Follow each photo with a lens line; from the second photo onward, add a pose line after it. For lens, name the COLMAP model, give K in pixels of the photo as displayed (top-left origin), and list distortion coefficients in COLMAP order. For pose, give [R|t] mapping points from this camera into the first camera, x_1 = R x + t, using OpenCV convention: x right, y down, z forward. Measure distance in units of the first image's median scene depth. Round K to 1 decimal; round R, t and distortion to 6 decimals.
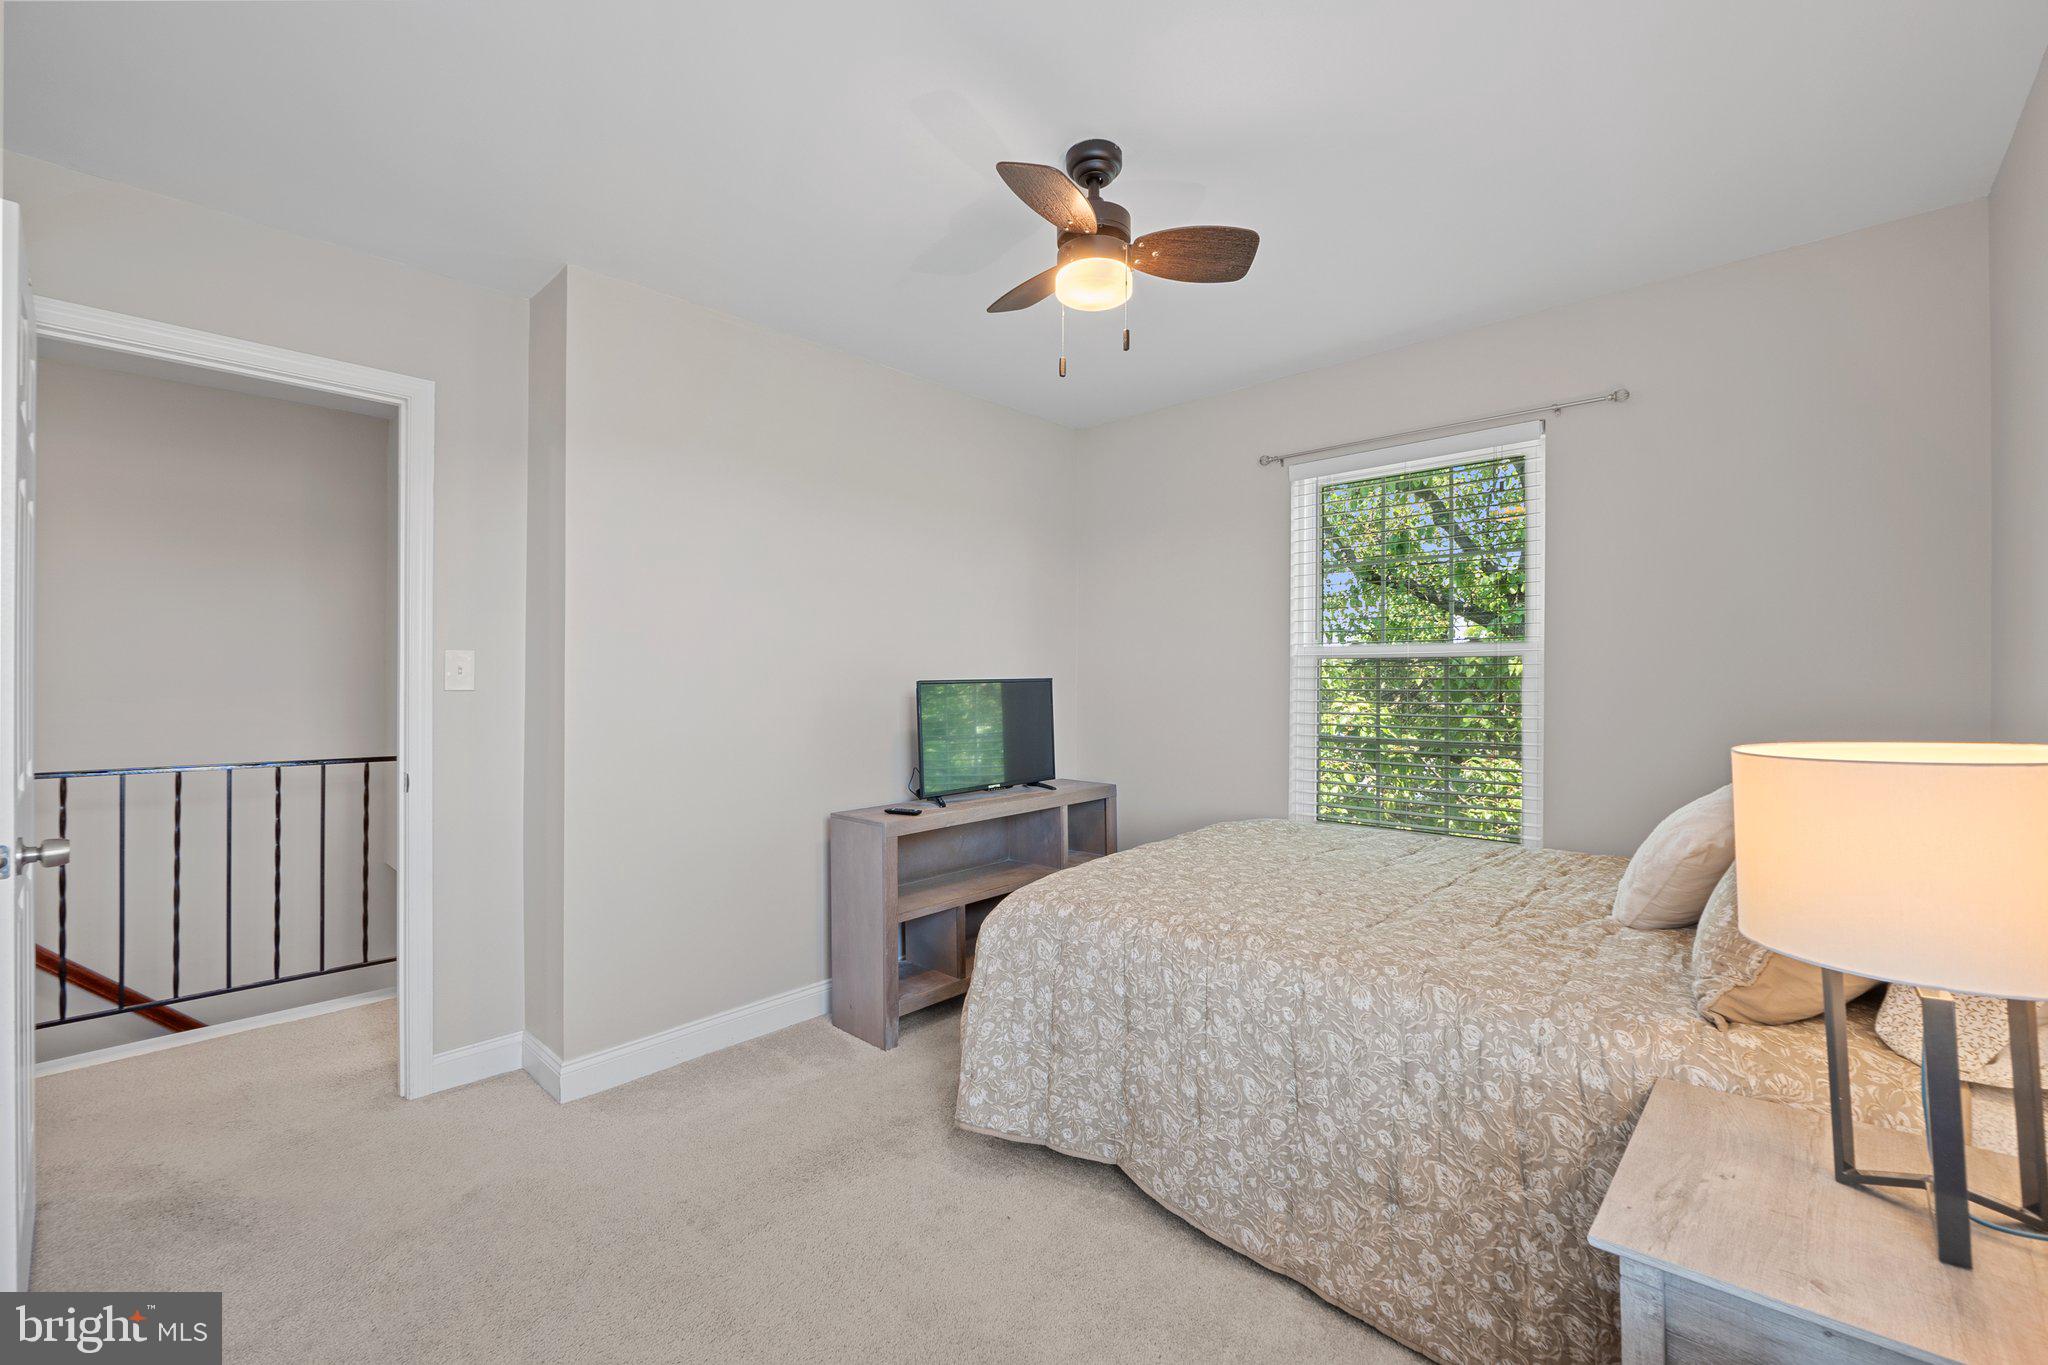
lens RADIAL K [[842.2, 0, 1033.9], [0, 842.2, 671.7], [0, 0, 1]] dist [-0.014152, 0.000837]
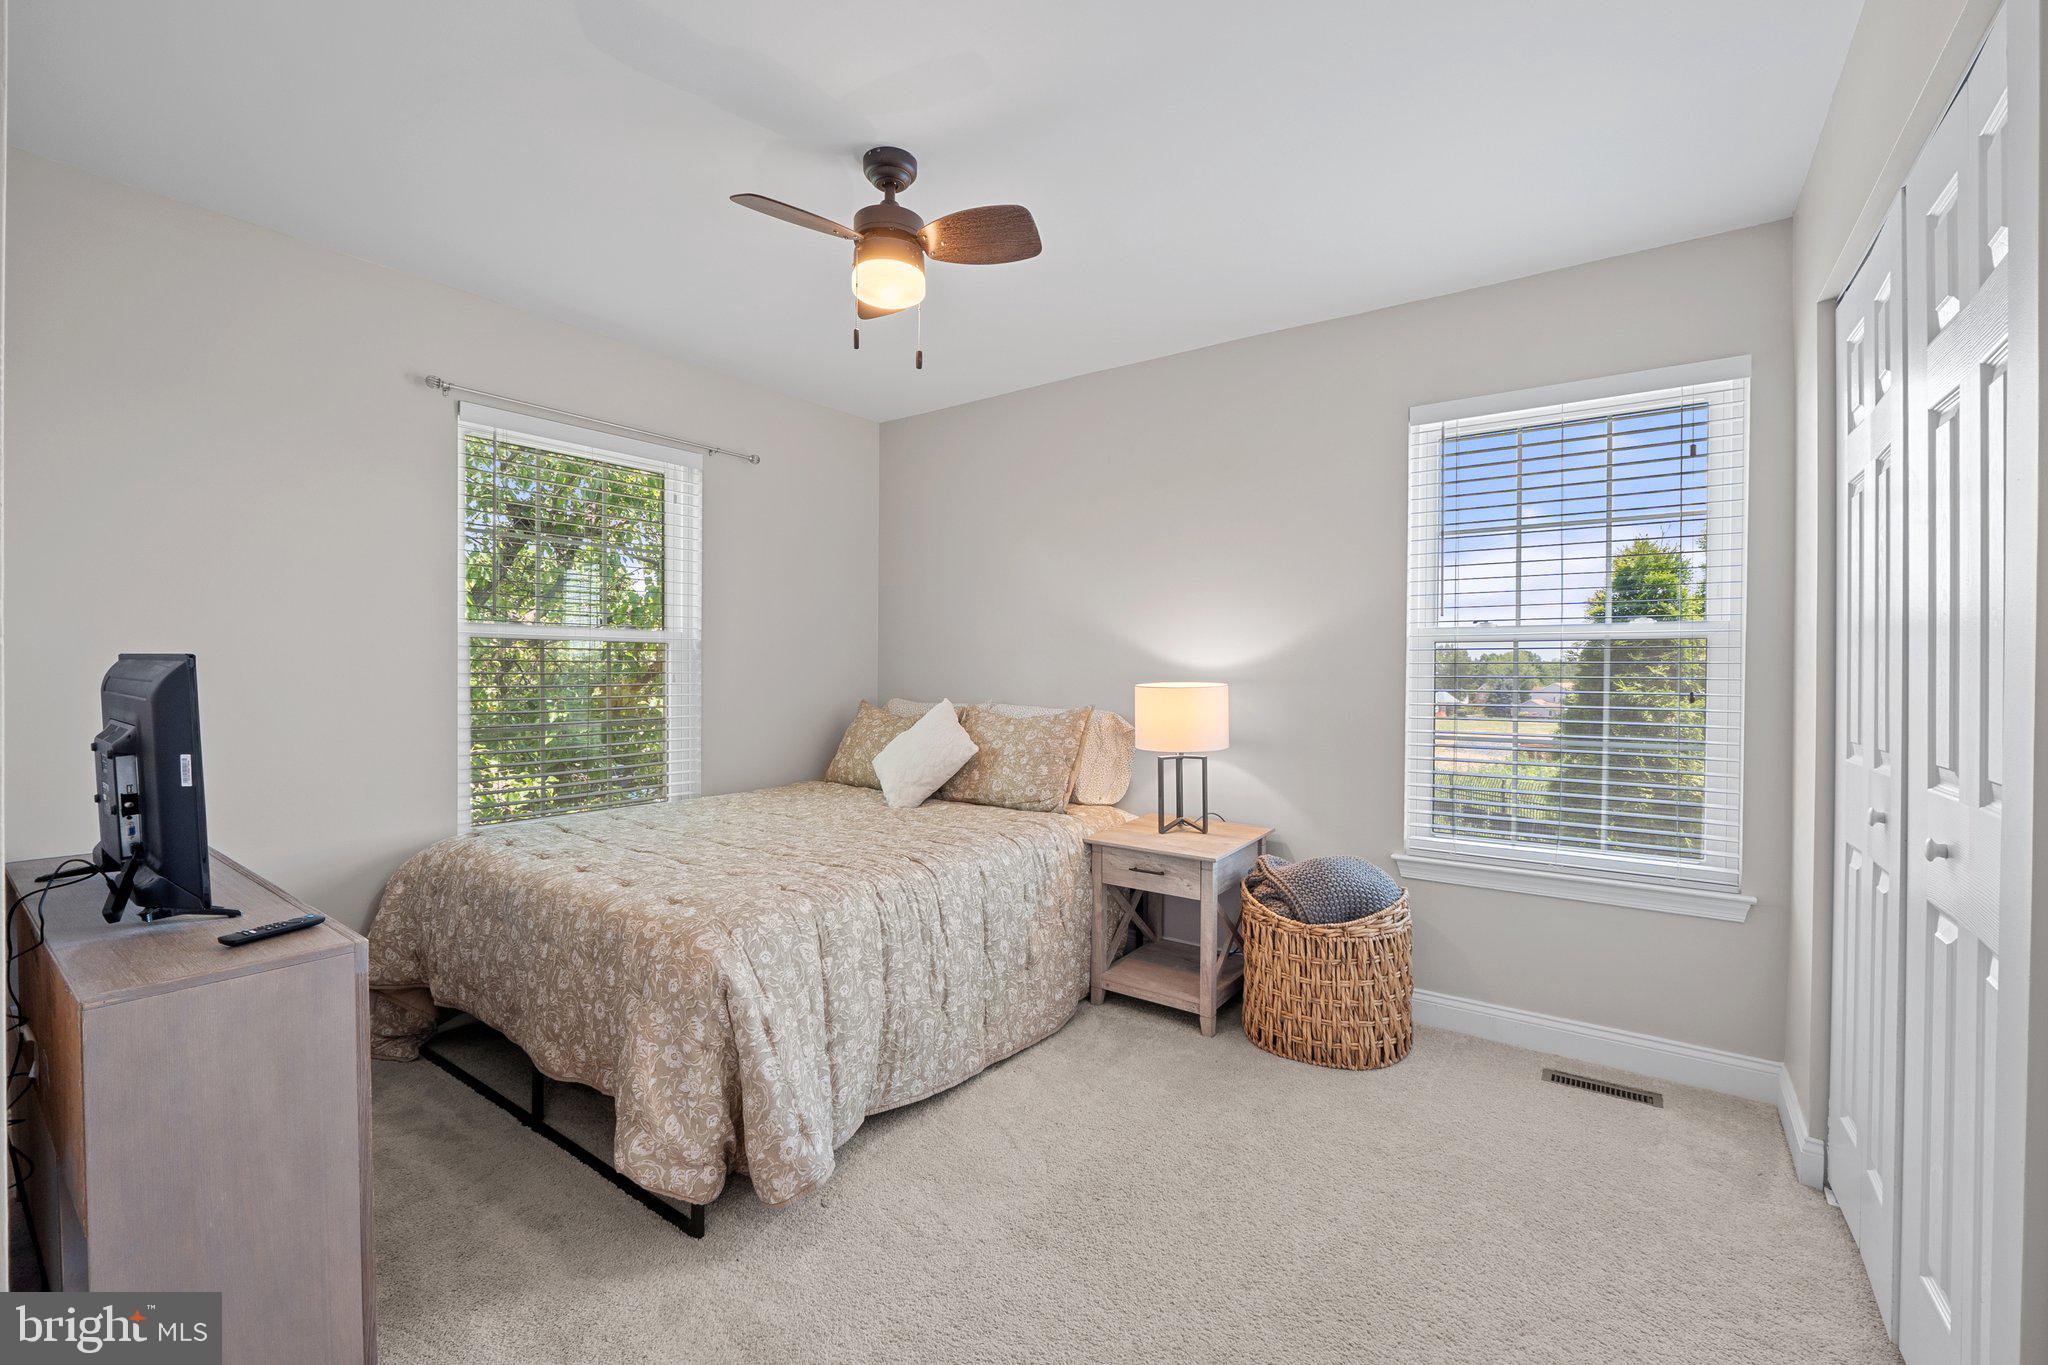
lens RADIAL K [[842.2, 0, 1032.6], [0, 842.2, 683.7], [0, 0, 1]] dist [-0.014152, 0.000837]
pose [[-0.119027, -0.012309, 0.992815, -1.131068], [-0.007462, 0.999906, 0.011503, 0.033854], [-0.992863, -0.006039, -0.119107, 1.073344]]
